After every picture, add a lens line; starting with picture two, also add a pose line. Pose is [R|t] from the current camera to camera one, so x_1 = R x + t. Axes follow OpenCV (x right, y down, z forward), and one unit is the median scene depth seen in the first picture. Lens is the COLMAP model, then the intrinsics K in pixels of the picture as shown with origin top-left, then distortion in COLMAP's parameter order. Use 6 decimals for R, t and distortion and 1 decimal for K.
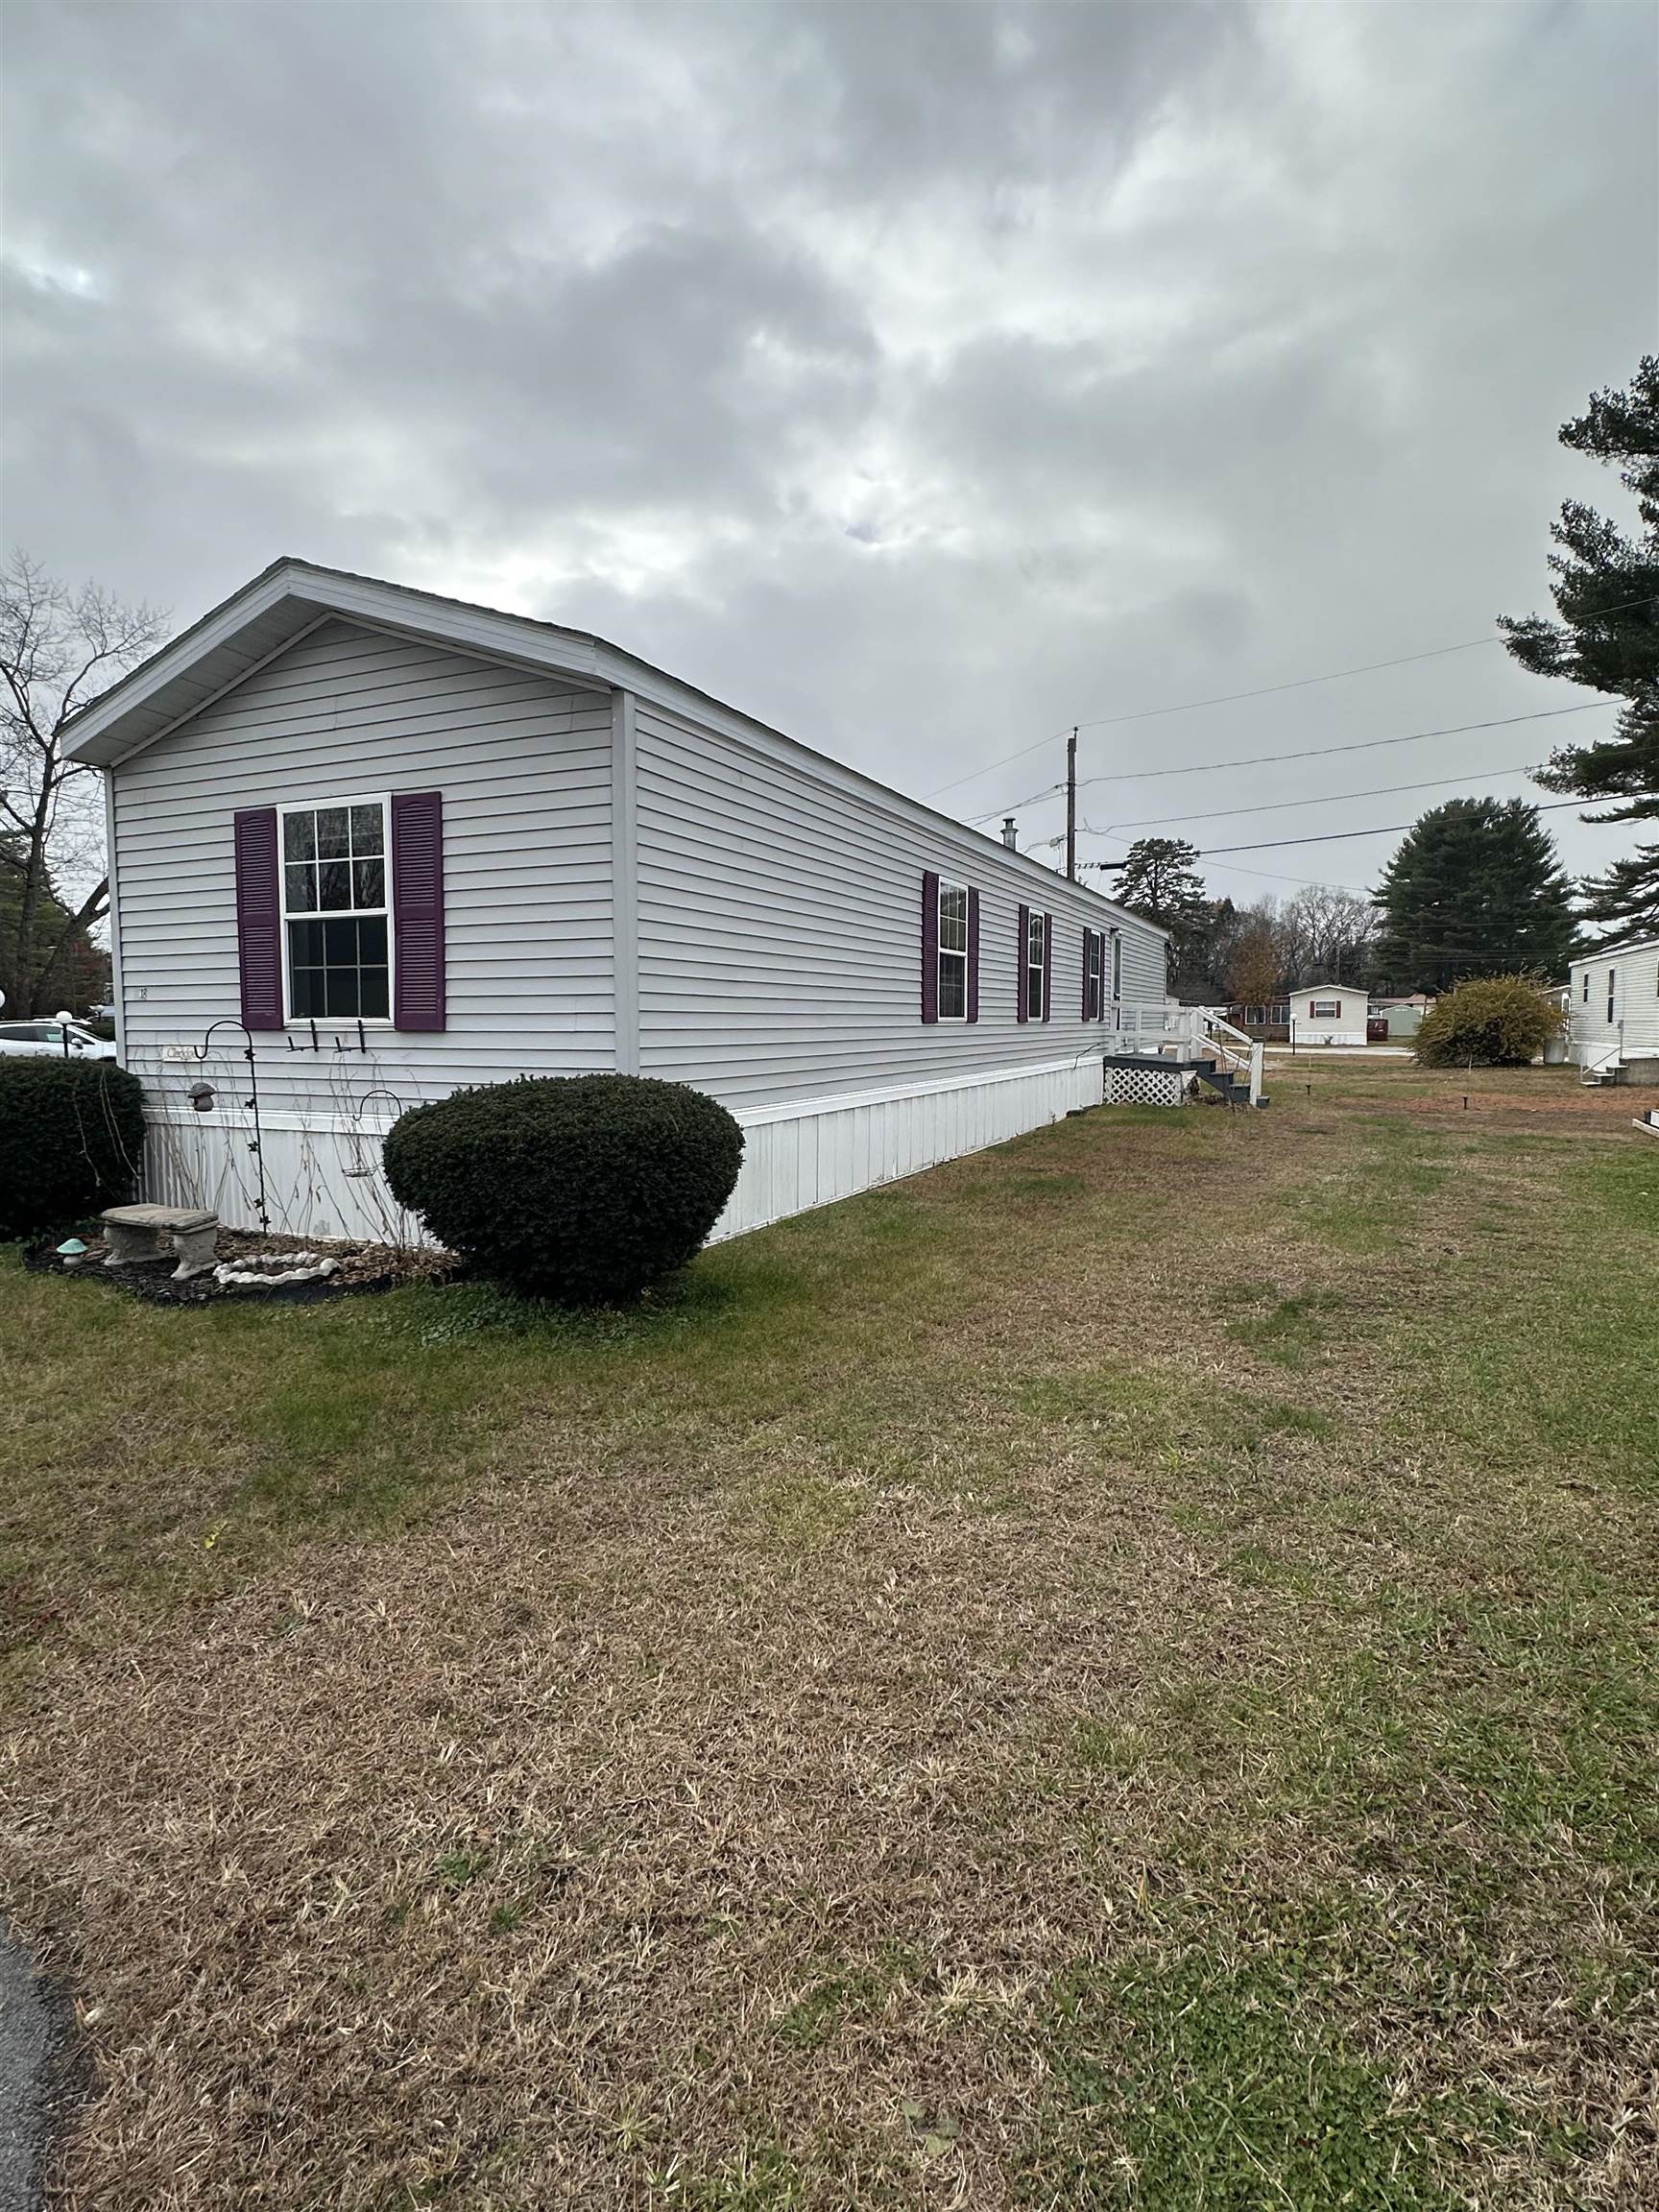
lens RADIAL K [[1118.3, 0, 829.5], [0, 1118.3, 1106.0], [0, 0, 1]] dist [-0.017284, 0.020590]
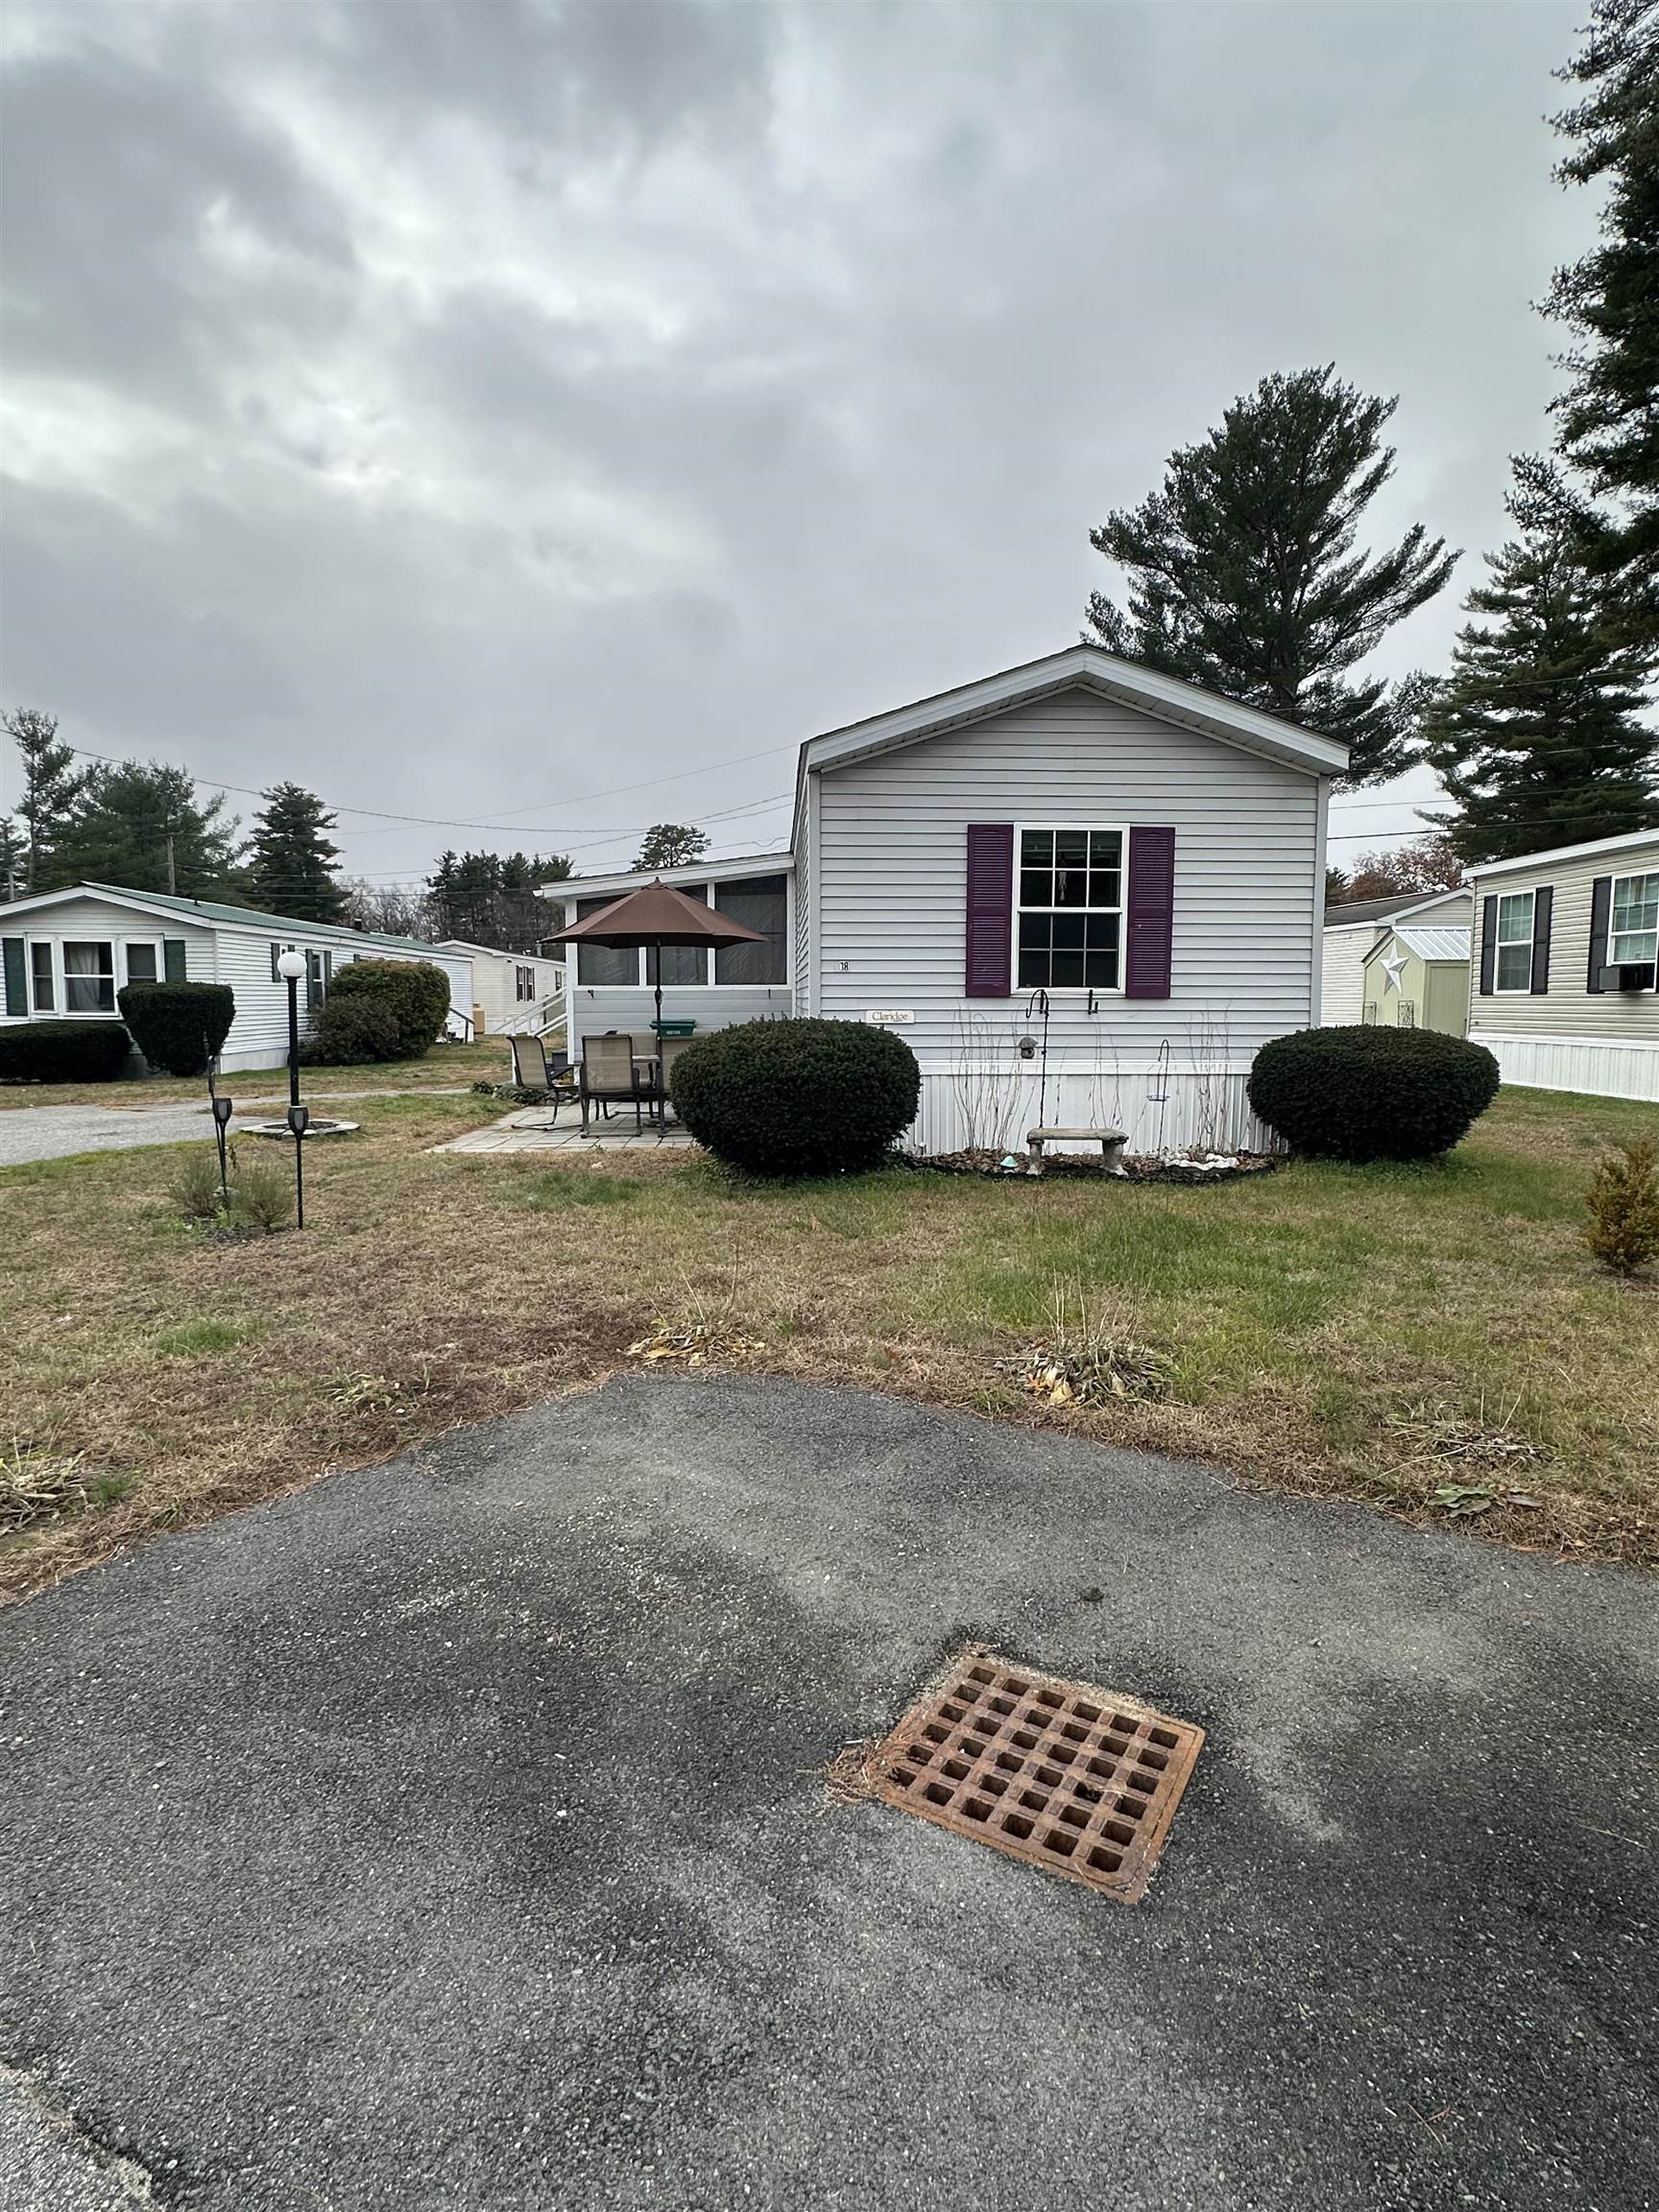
lens RADIAL K [[1118.3, 0, 829.5], [0, 1118.3, 1106.0], [0, 0, 1]] dist [-0.017284, 0.020590]
pose [[0.895408, -0.039971, 0.443449, -0.345316], [0.031974, 0.999163, 0.025499, 0.004956], [-0.444097, -0.008653, 0.895937, -0.018087]]
